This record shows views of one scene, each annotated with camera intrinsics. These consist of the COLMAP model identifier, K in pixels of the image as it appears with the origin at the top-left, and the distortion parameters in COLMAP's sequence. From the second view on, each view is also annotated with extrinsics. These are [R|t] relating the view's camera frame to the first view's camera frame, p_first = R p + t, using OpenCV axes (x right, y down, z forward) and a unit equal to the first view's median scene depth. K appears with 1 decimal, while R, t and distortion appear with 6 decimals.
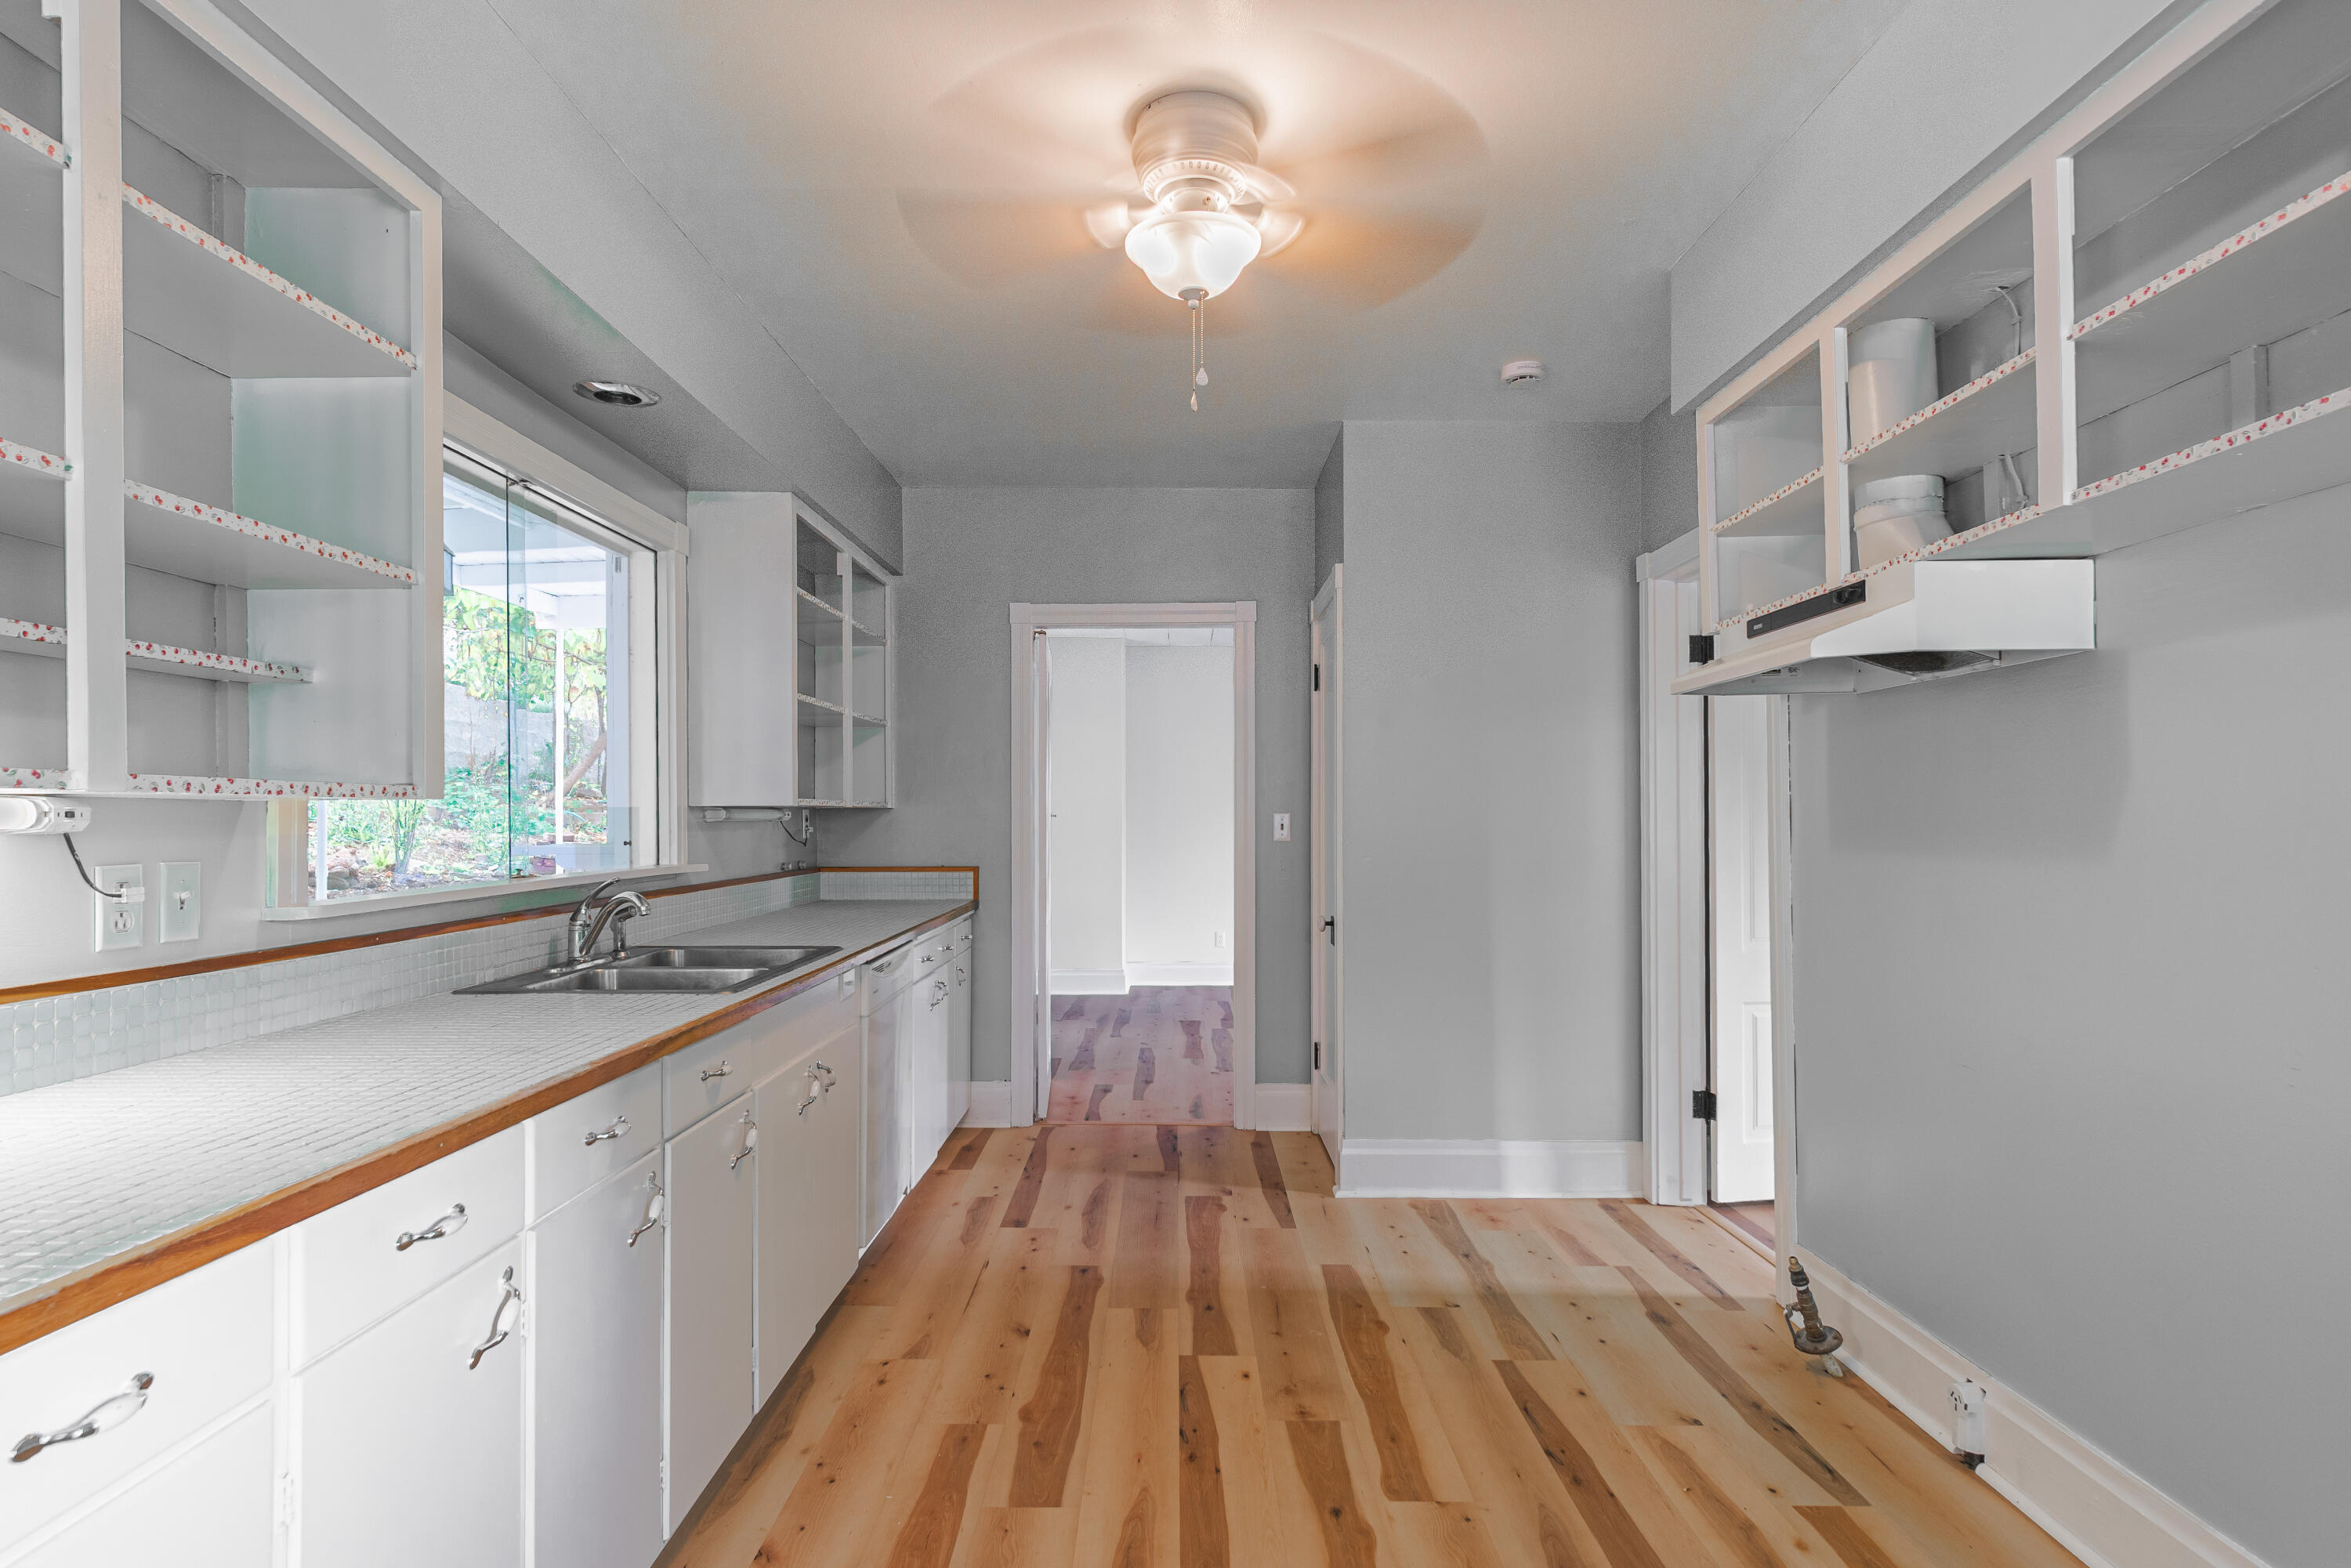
lens RADIAL K [[1285.6, 0, 1175.5], [0, 1285.6, 784.0], [0, 0, 1]] dist [0.001733, 0.000183]
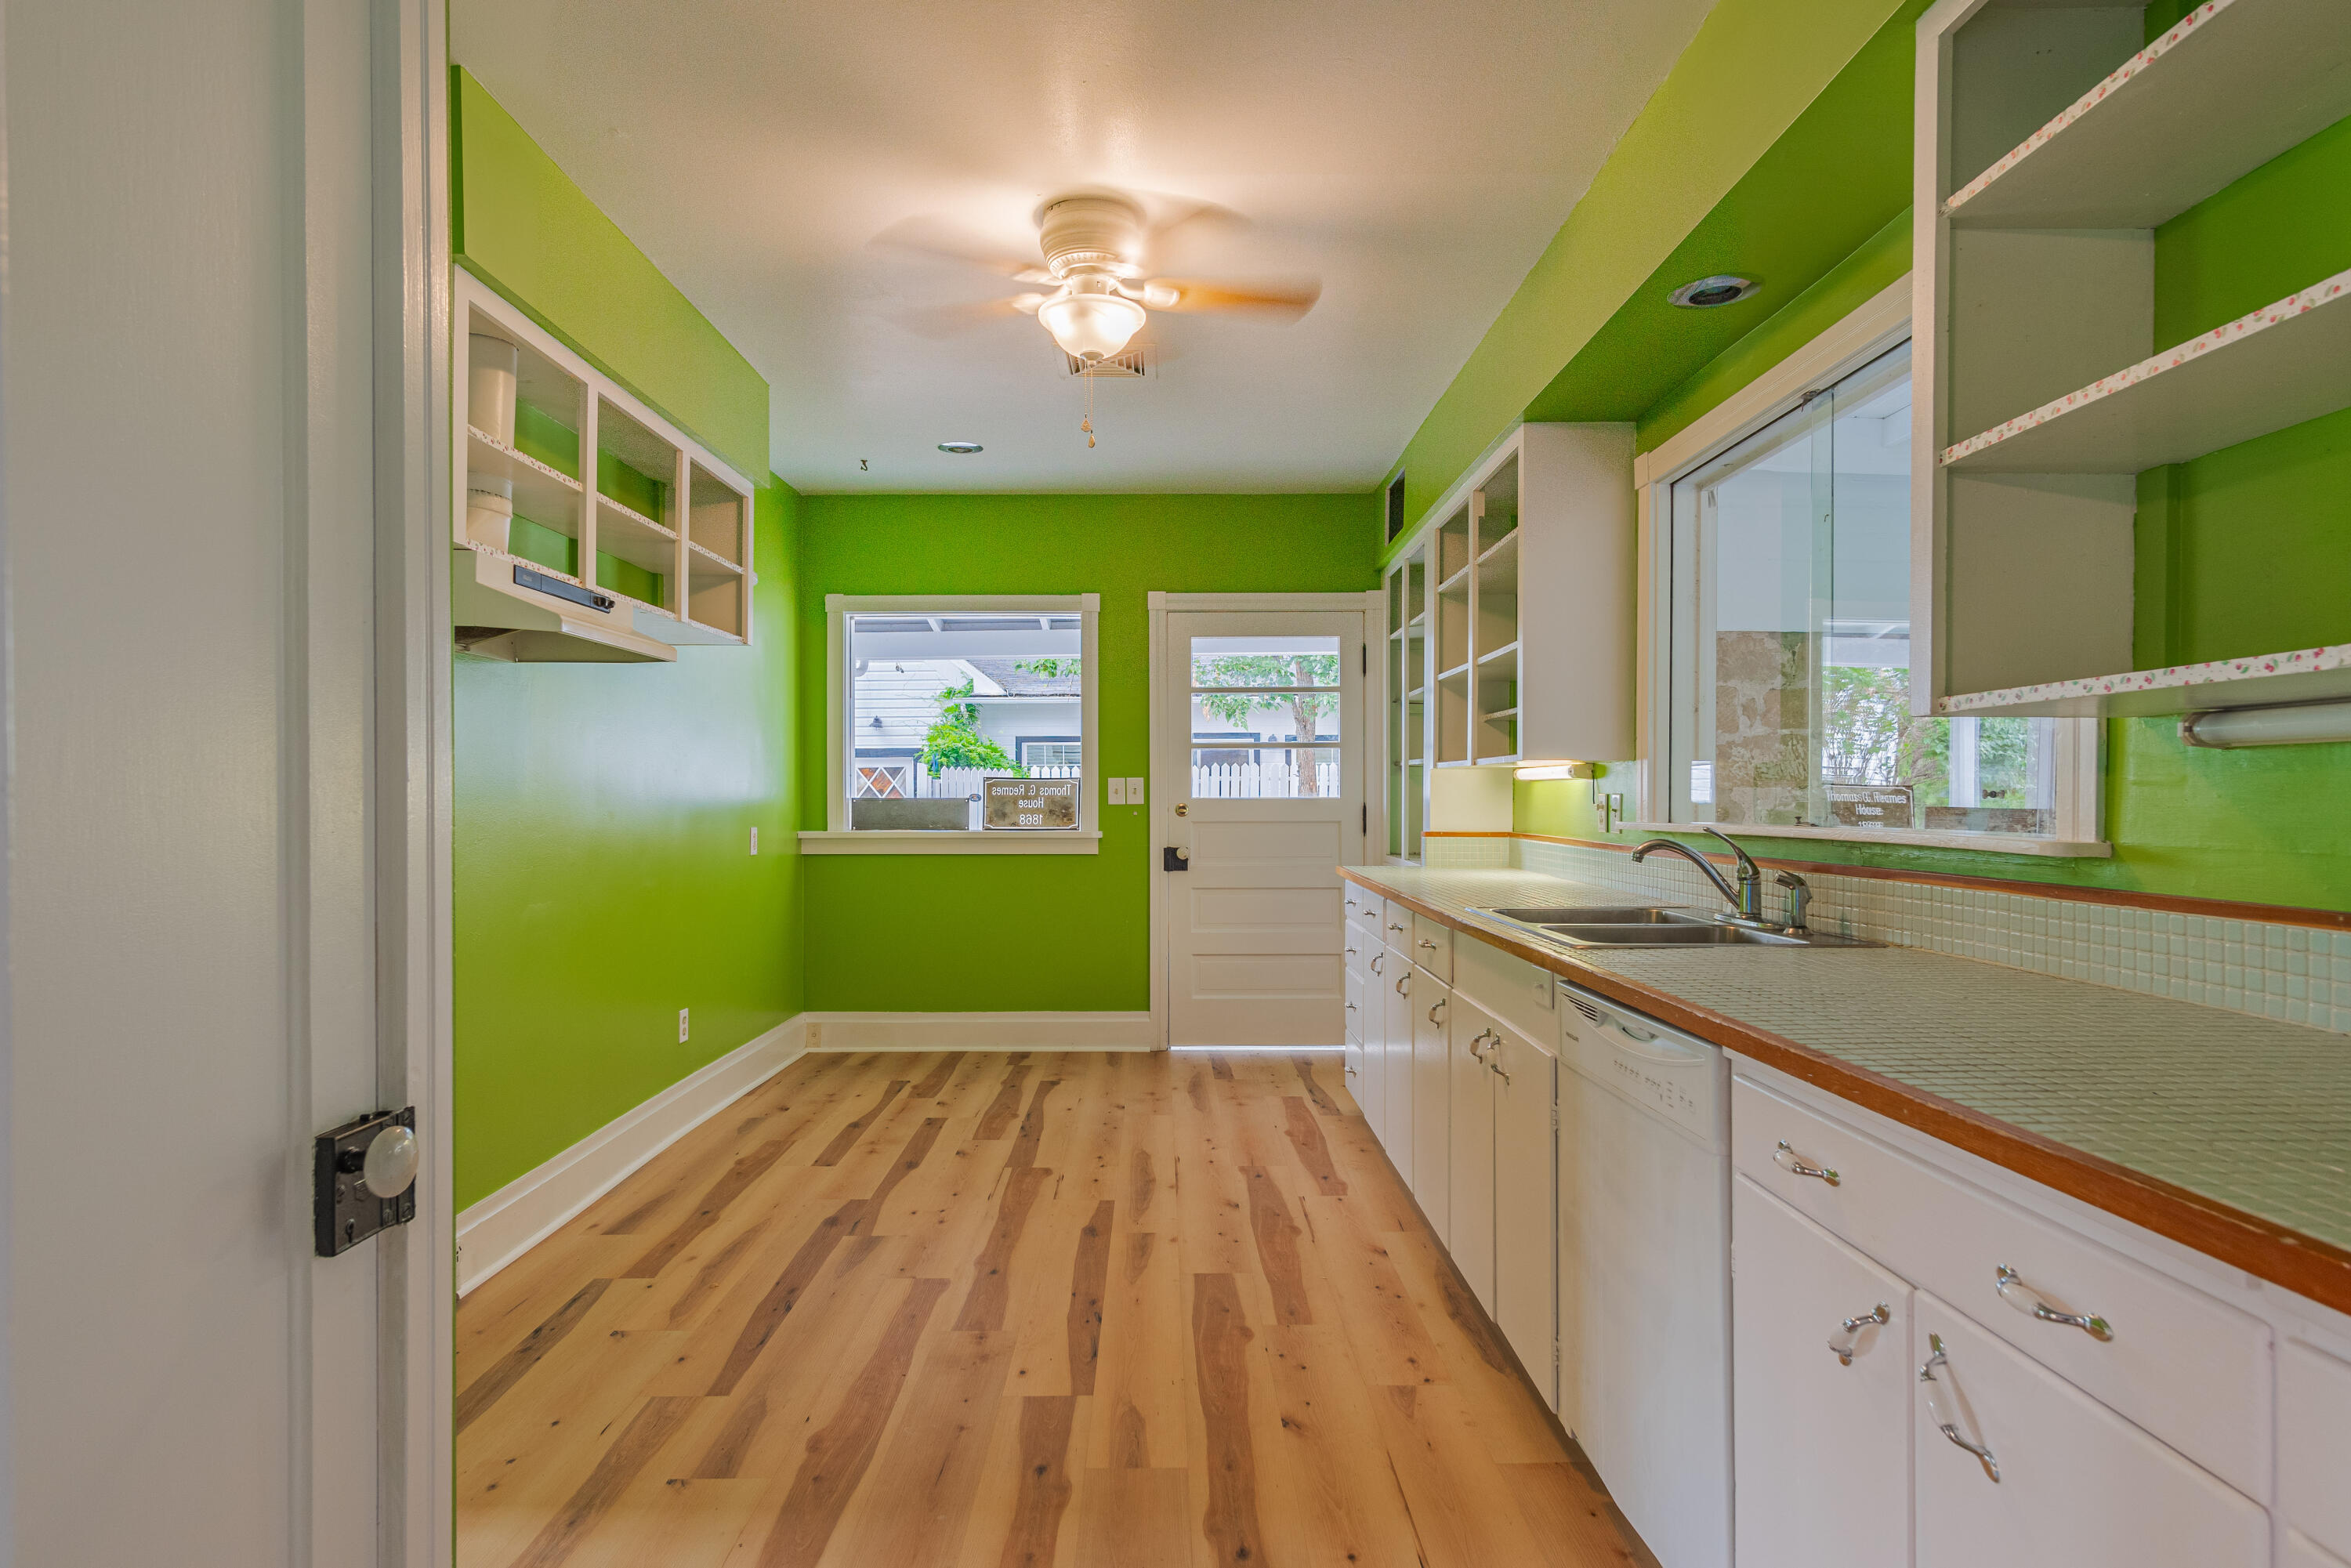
lens RADIAL K [[1285.6, 0, 1175.5], [0, 1285.6, 784.0], [0, 0, 1]] dist [0.001733, 0.000183]
pose [[-0.999905, 0.003042, -0.013458, -0.043922], [0.003508, 0.999390, -0.034741, 0.075285], [0.013344, -0.034785, -0.999306, 1.974646]]
